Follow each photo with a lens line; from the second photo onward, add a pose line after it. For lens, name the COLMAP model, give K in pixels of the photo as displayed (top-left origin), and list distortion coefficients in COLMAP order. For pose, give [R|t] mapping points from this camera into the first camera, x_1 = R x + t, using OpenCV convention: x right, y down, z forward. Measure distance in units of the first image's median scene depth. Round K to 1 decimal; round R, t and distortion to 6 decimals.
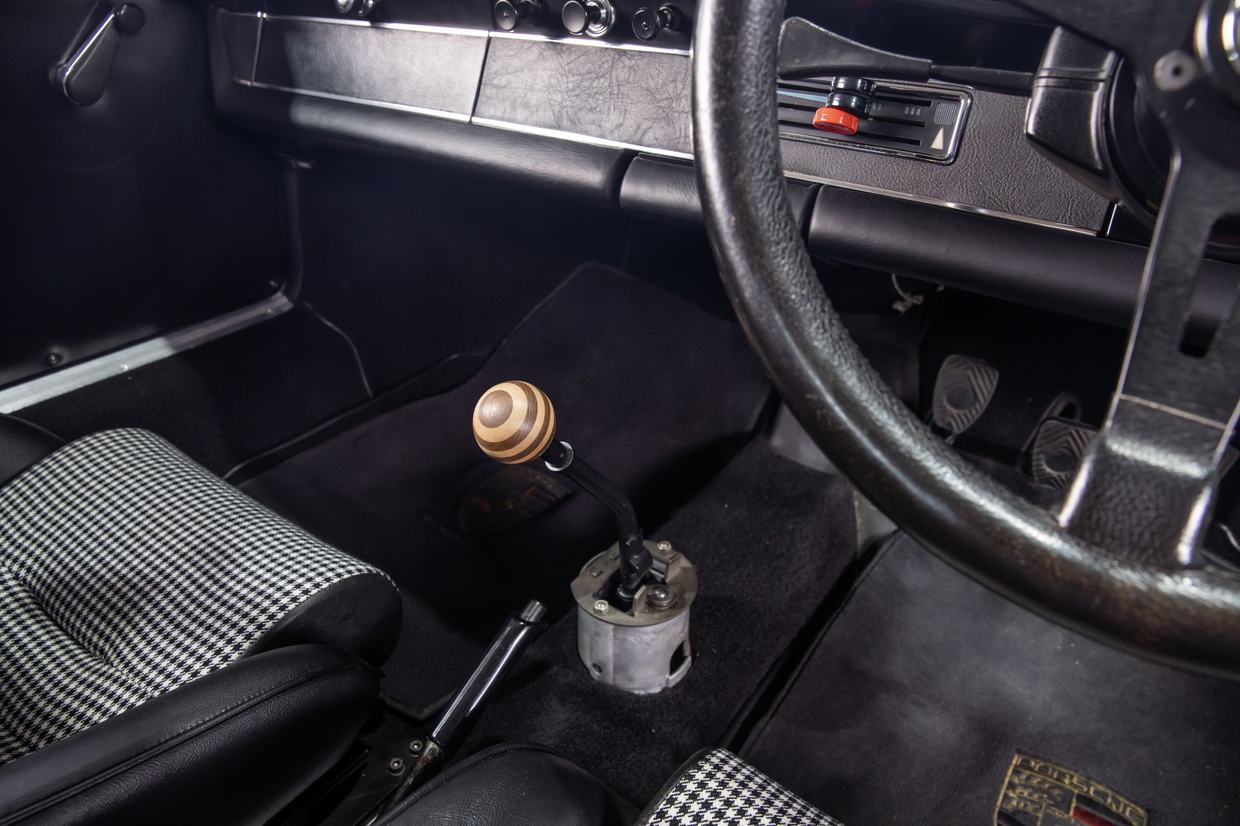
lens RADIAL K [[821.5, 0, 621.3], [0, 821.5, 417.4], [0, 0, 1]] dist [-0.121891, 0.084854]
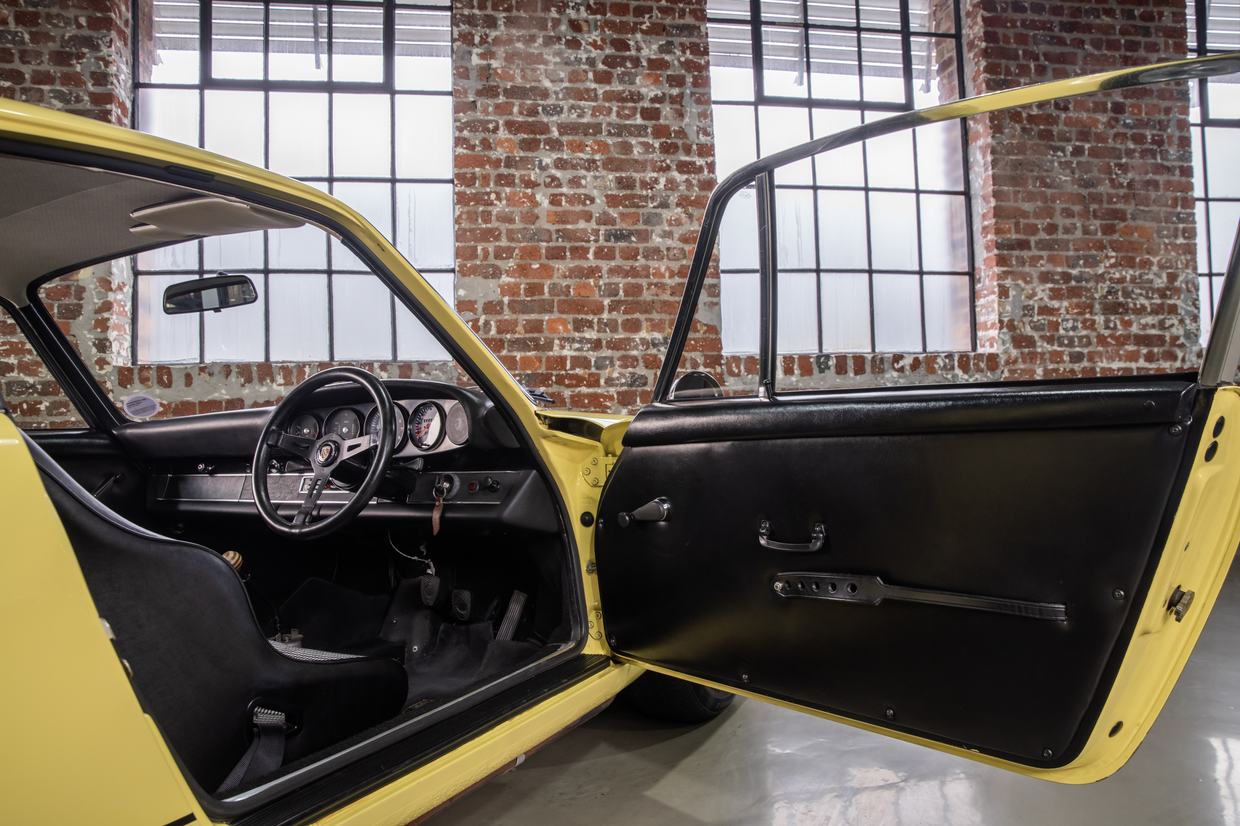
lens RADIAL K [[821.5, 0, 621.3], [0, 821.5, 417.4], [0, 0, 1]] dist [-0.121891, 0.084854]
pose [[0.986144, -0.062885, 0.153513, 0.832590], [0.133096, 0.852287, -0.505858, 1.138299], [-0.099026, 0.519280, 0.848847, -1.975992]]
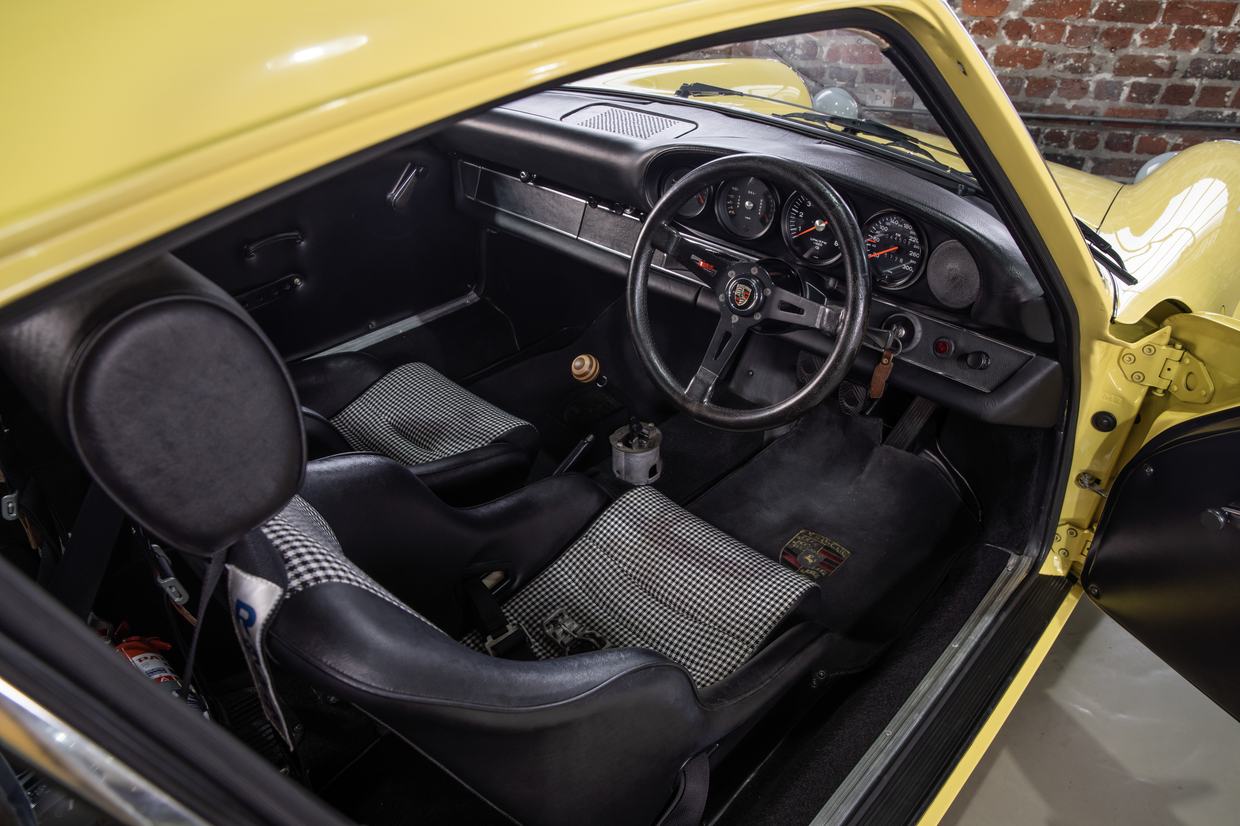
lens RADIAL K [[847.1, 0, 617.0], [0, 847.1, 427.3], [0, 0, 1]] dist [-0.114563, 0.087100]
pose [[0.989705, 0.060161, -0.129866, 0.284752], [-0.050521, 0.995805, 0.076289, -0.015312], [0.133911, -0.068942, 0.988592, -1.471586]]
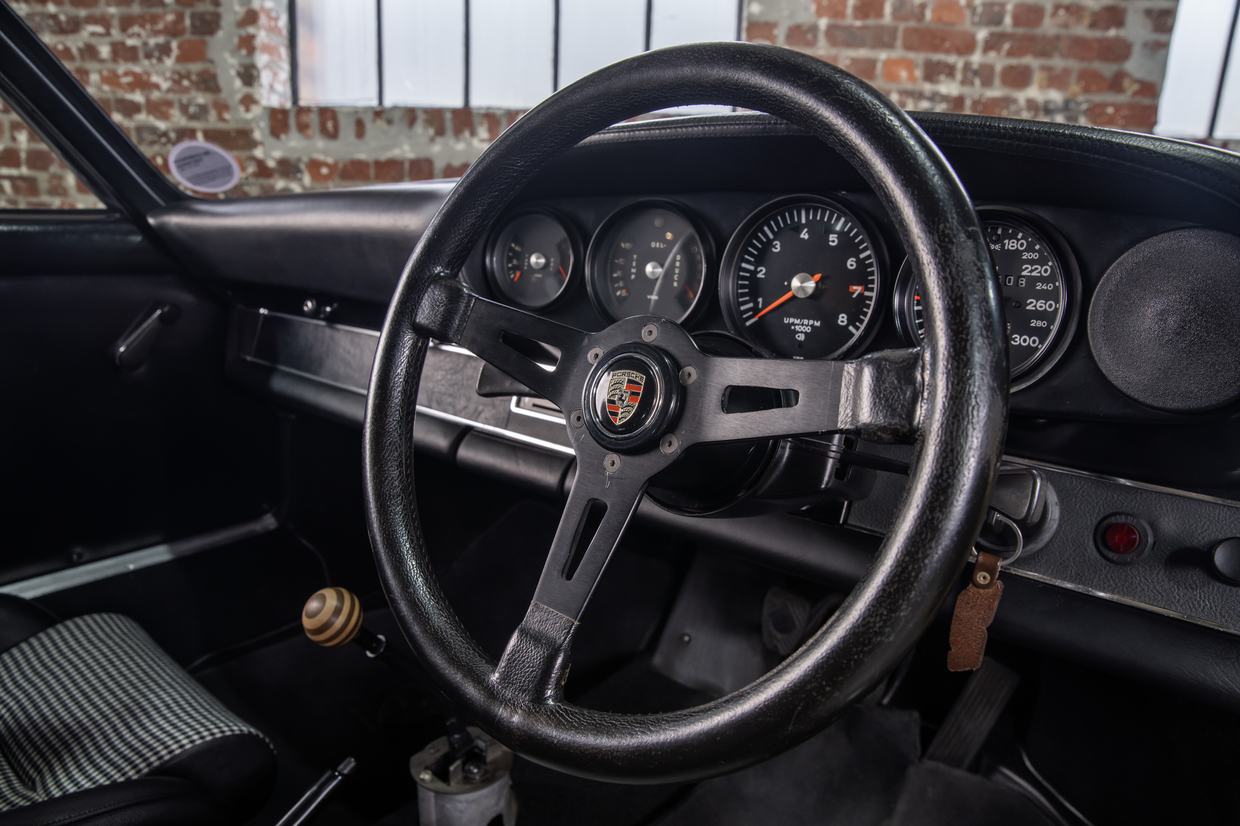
lens RADIAL K [[821.5, 0, 621.3], [0, 821.5, 417.4], [0, 0, 1]] dist [-0.121891, 0.084854]
pose [[0.996210, 0.020920, -0.084430, 0.351697], [-0.043248, 0.961297, -0.272099, 0.023486], [0.075470, 0.274719, 0.958558, -0.291562]]
